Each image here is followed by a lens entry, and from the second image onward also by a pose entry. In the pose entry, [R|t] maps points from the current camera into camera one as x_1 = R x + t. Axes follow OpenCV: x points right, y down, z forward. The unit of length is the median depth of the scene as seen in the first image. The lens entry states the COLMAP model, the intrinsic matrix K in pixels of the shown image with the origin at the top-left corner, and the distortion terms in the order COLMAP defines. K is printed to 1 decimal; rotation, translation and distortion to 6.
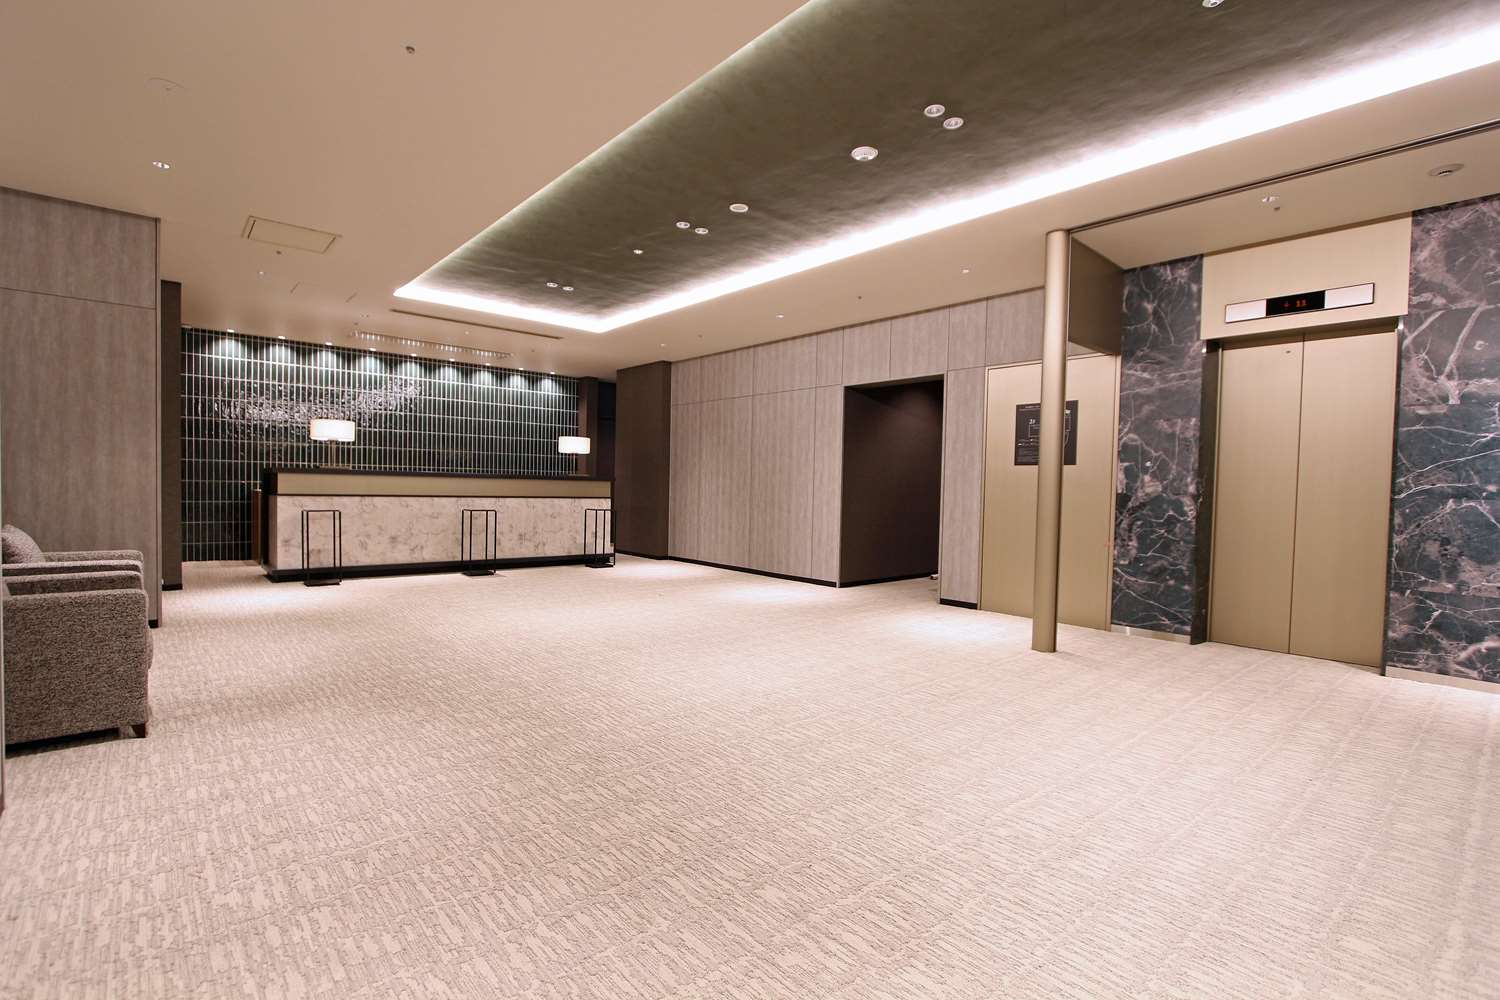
lens RADIAL K [[696.1, 0, 746.4], [0, 696.1, 509.6], [0, 0, 1]] dist [-0.008238, -0.000004]
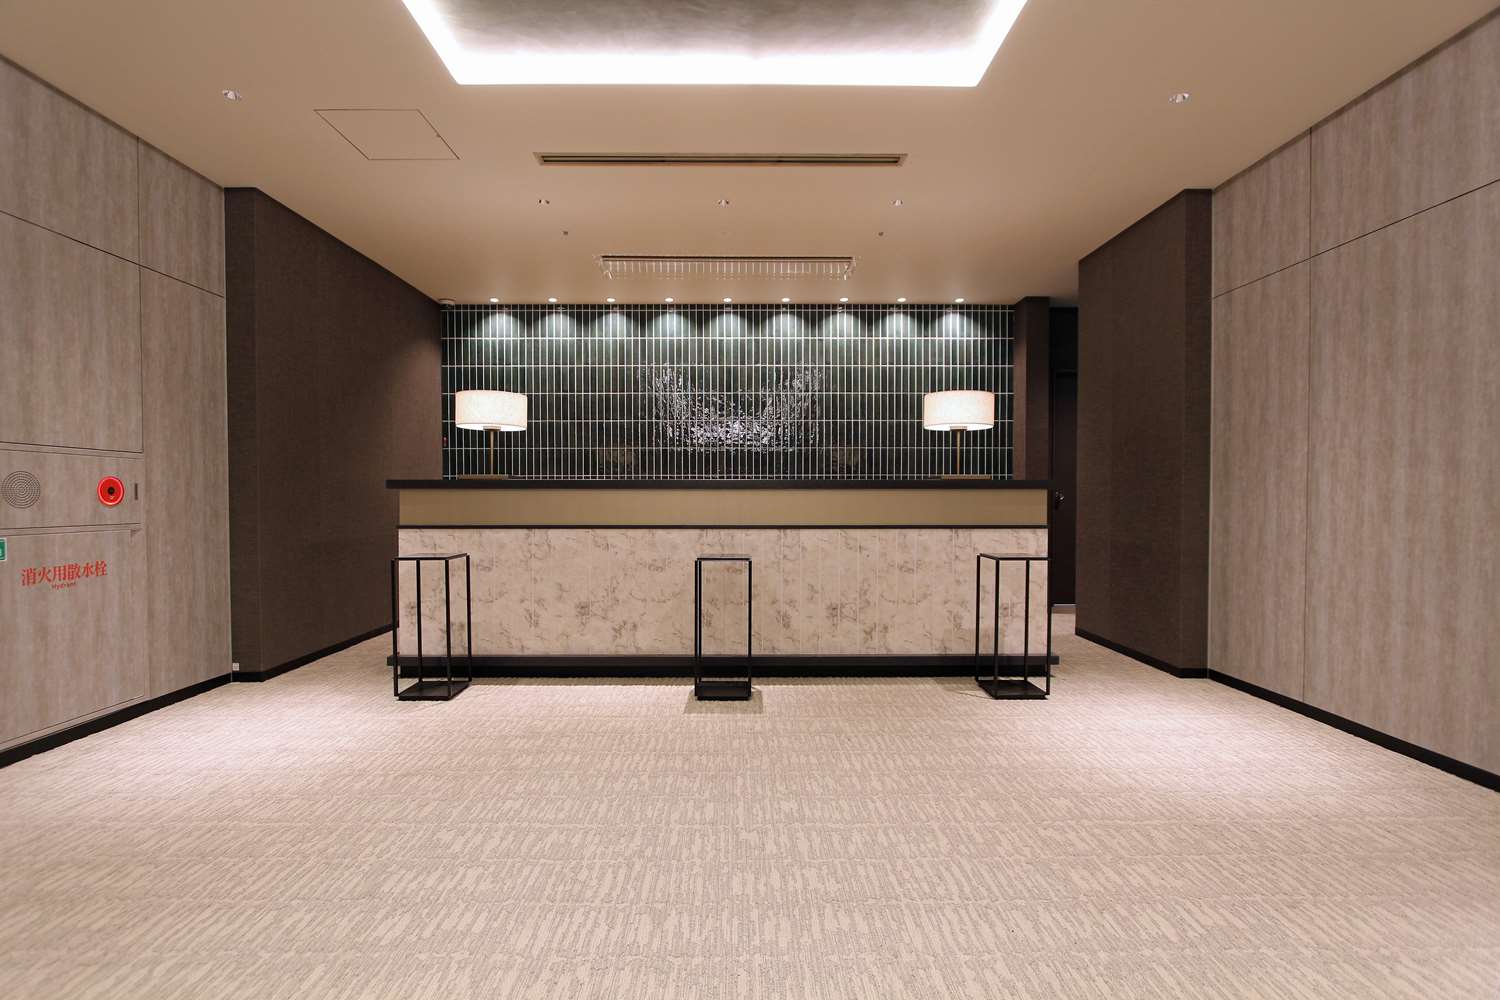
lens RADIAL K [[687.7, 0, 746.7], [0, 687.7, 506.8], [0, 0, 1]] dist [-0.002344, -0.000244]
pose [[0.758105, -0.012601, -0.652011, -0.065837], [-0.002734, 0.999743, -0.022501, -0.022019], [0.652127, 0.018841, 0.757876, 0.632946]]
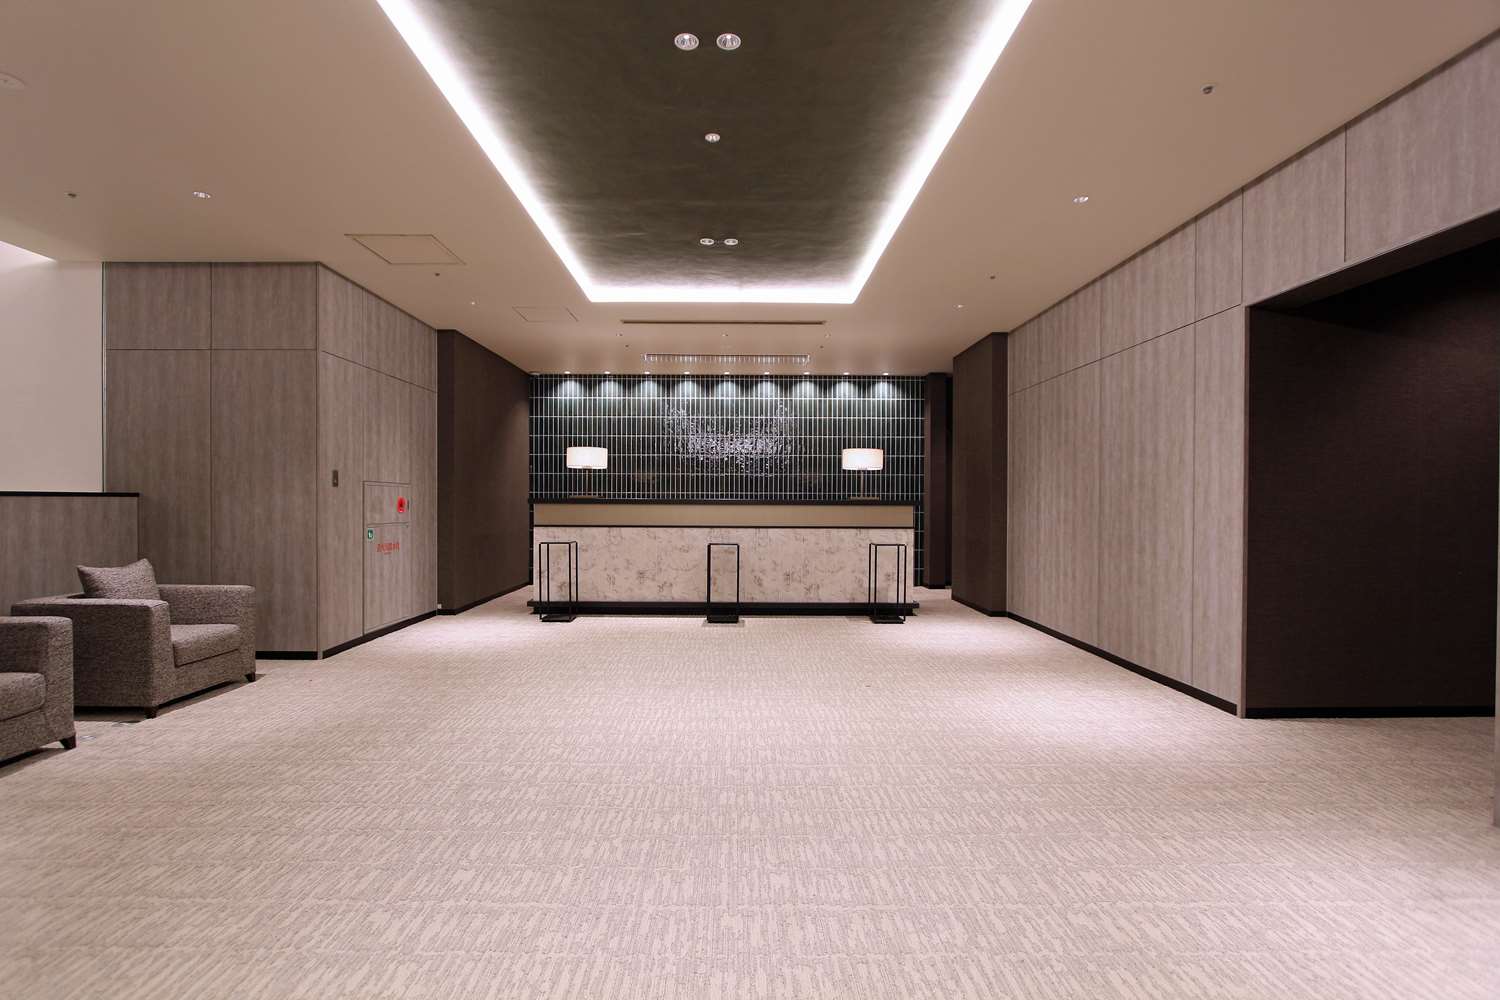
lens RADIAL K [[696.1, 0, 746.4], [0, 696.1, 509.6], [0, 0, 1]] dist [-0.008238, -0.000004]
pose [[0.758282, -0.012393, -0.651809, 0.174645], [-0.008159, 0.999561, -0.028497, -0.015669], [0.651876, 0.026927, 0.757848, 0.370522]]
